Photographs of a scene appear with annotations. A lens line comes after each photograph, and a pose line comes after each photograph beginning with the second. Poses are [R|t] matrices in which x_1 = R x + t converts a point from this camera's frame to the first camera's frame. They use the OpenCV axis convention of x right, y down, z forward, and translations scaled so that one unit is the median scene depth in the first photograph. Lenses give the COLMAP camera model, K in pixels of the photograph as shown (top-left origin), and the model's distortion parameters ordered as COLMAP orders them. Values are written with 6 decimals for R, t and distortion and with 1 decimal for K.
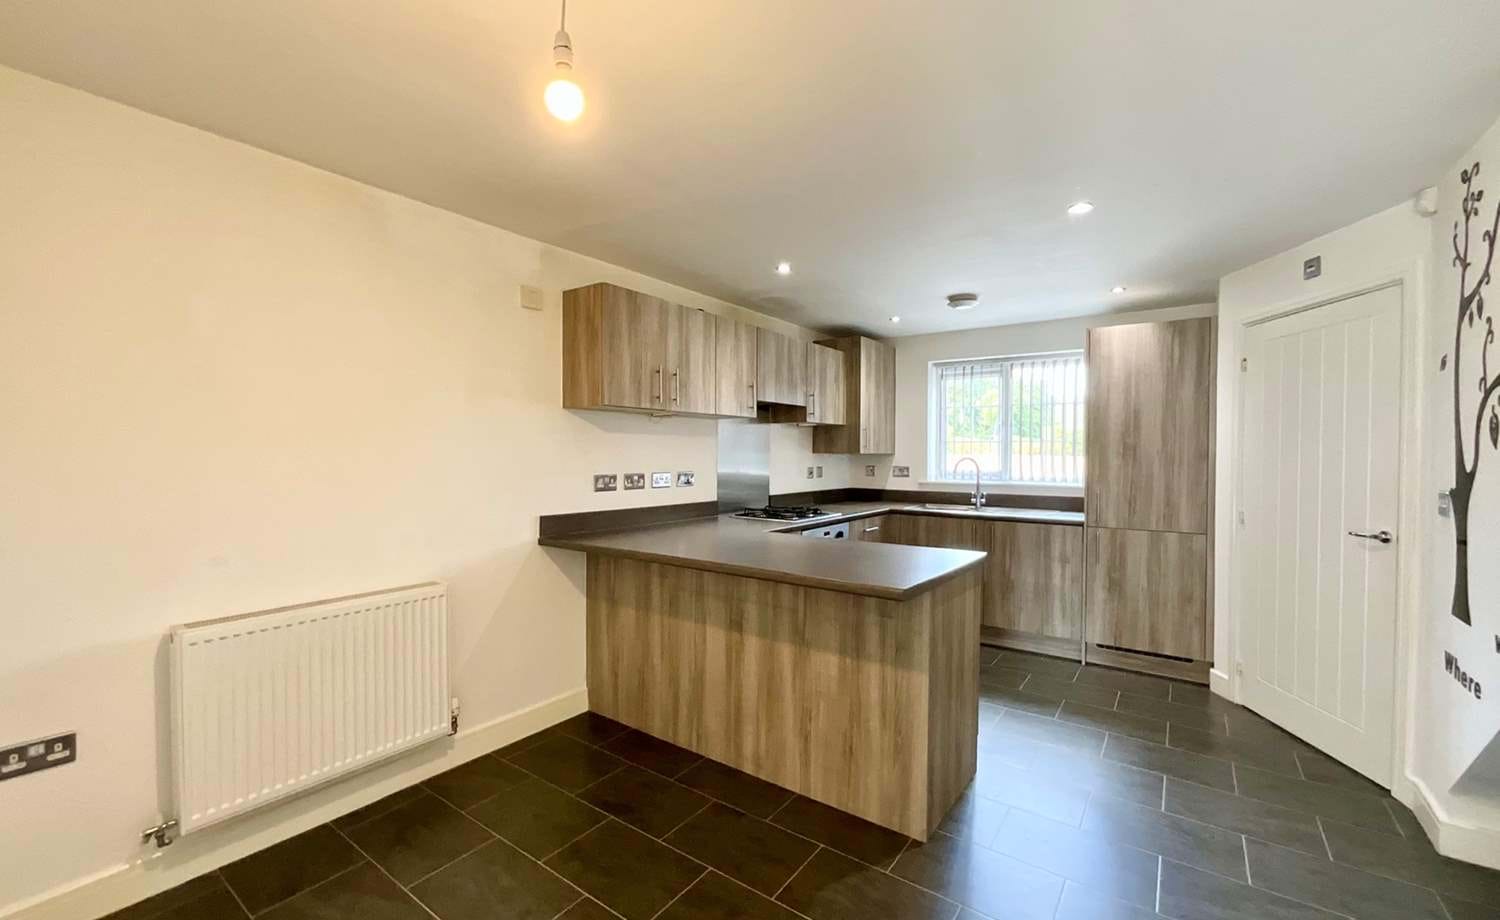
lens RADIAL K [[610.4, 0, 746.1], [0, 610.4, 463.8], [0, 0, 1]] dist [0.001559, 0.000245]
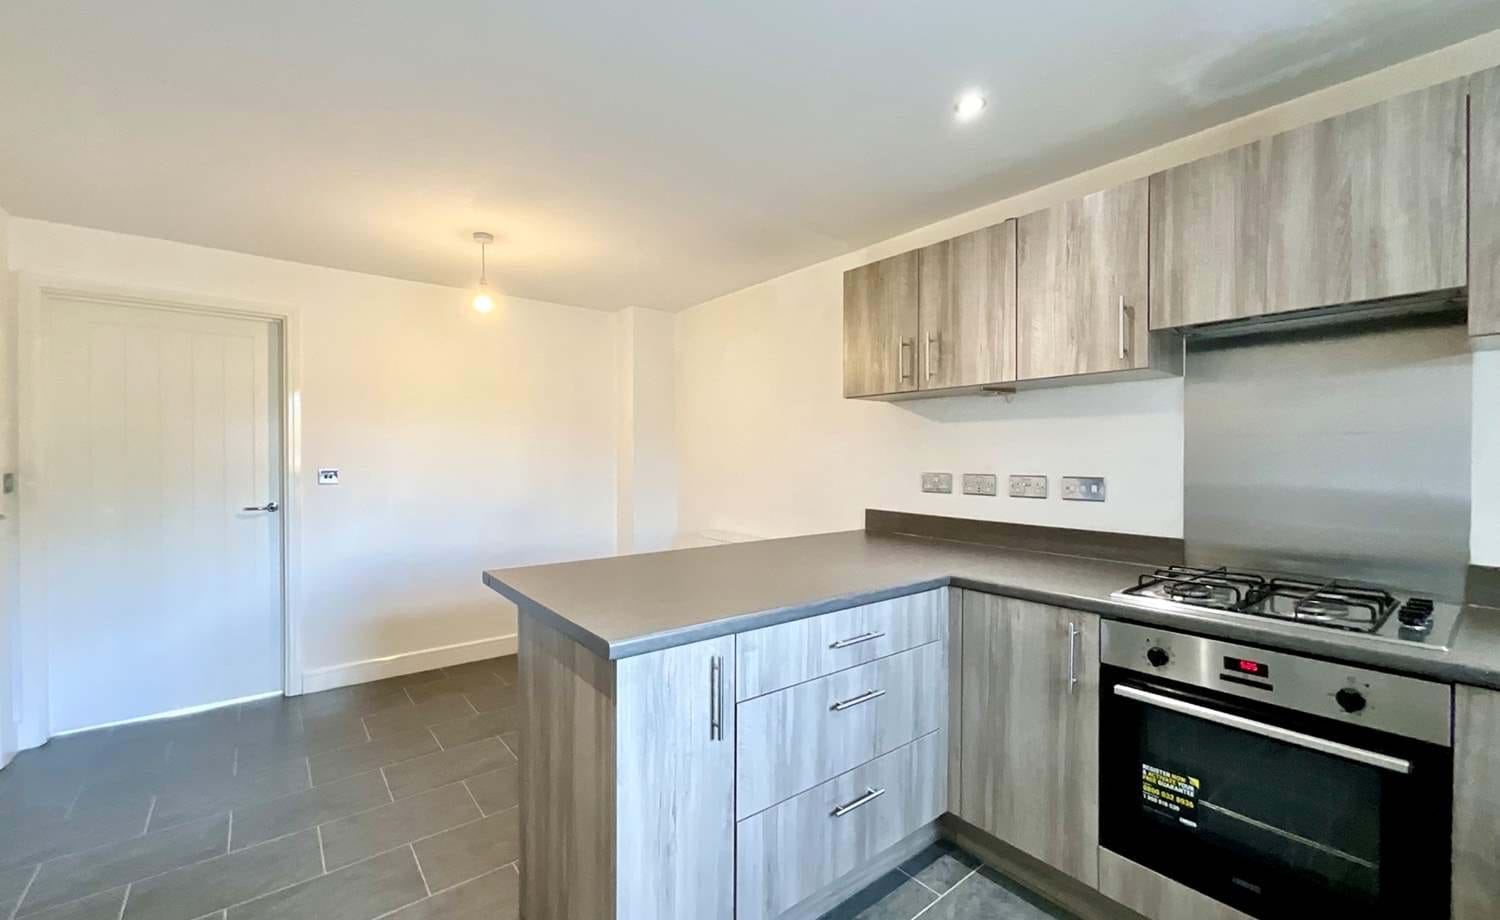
lens RADIAL K [[610.4, 0, 746.1], [0, 610.4, 463.8], [0, 0, 1]] dist [0.001559, 0.000245]
pose [[-0.270386, 0.003184, -0.962747, 0.897939], [-0.019684, 0.999767, 0.008835, 0.003173], [0.962551, 0.021340, -0.270260, 1.341369]]
